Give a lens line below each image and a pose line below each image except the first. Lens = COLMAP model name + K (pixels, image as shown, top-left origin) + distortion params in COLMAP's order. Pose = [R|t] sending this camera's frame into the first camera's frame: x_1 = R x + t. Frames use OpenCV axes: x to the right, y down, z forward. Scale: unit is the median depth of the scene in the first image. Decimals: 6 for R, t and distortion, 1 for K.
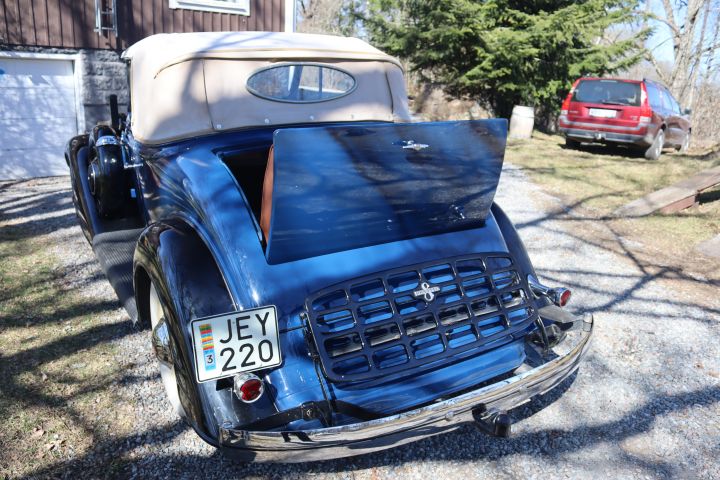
lens RADIAL K [[600.6, 0, 360.0], [0, 600.6, 240.0], [0, 0, 1]] dist [-0.173684, 0.156265]
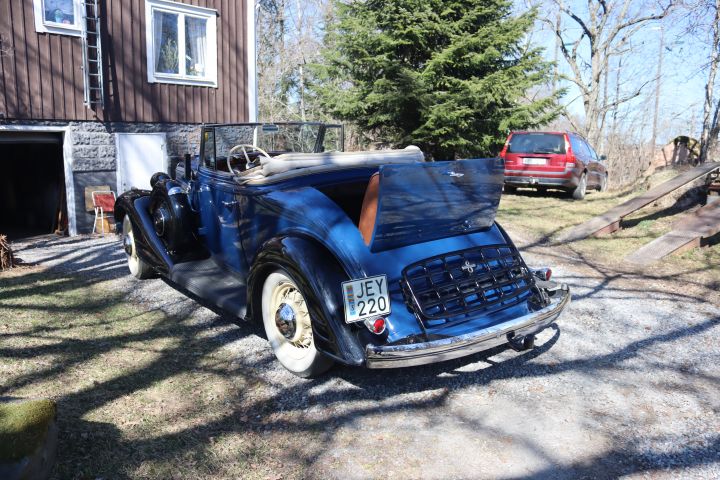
lens RADIAL K [[600.6, 0, 360.0], [0, 600.6, 240.0], [0, 0, 1]] dist [-0.173684, 0.156265]
pose [[0.991861, -0.051921, 0.116257, -0.079622], [0.063622, 0.993021, -0.099309, 0.035150], [-0.110289, 0.105897, 0.988242, -0.117960]]
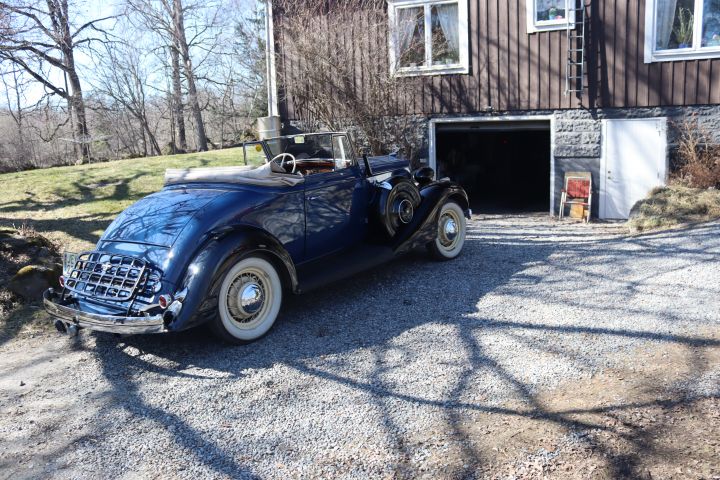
lens RADIAL K [[600.6, 0, 360.0], [0, 600.6, 240.0], [0, 0, 1]] dist [-0.173684, 0.156265]
pose [[0.348516, 0.122973, -0.929201, 0.514747], [-0.190071, 0.980031, 0.058410, -0.065984], [0.917828, 0.156258, 0.364931, 0.239383]]
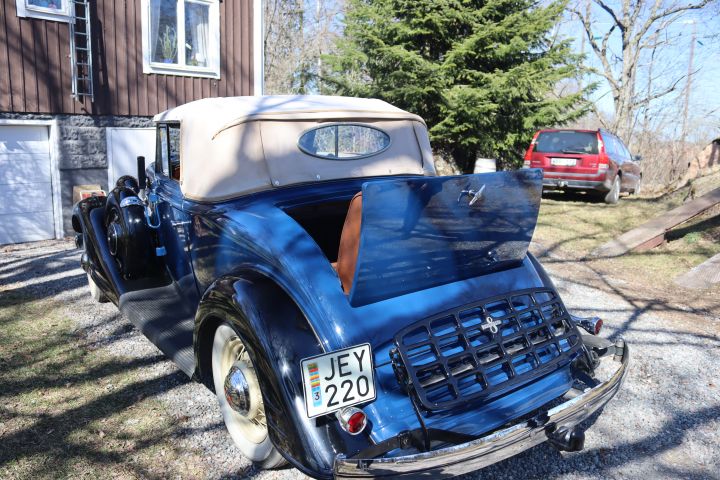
lens RADIAL K [[600.6, 0, 360.0], [0, 600.6, 240.0], [0, 0, 1]] dist [-0.173684, 0.156265]
pose [[0.995824, -0.039737, 0.082187, -0.049087], [0.047344, 0.994560, -0.092780, 0.004723], [-0.078053, 0.096284, 0.992289, -0.018802]]
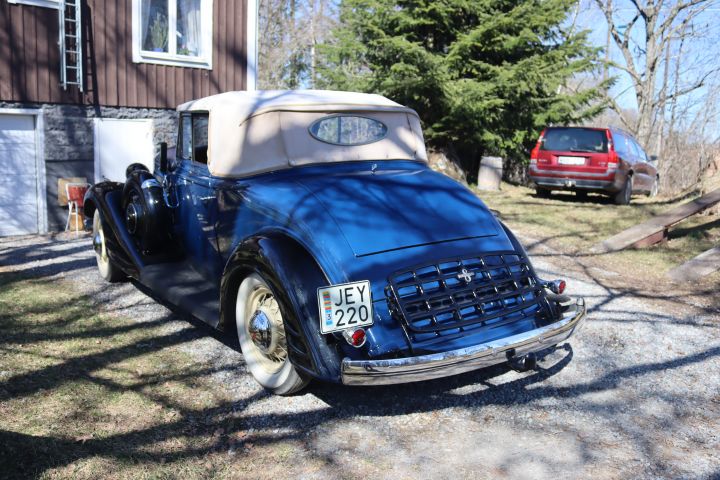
lens RADIAL K [[688.3, 0, 360.0], [0, 688.3, 240.0], [0, 0, 1]] dist [-0.147103, 0.131886]
pose [[0.995630, -0.026667, 0.089492, -0.062466], [0.036638, 0.993066, -0.111701, 0.039778], [-0.085893, 0.114492, 0.989704, -0.127472]]
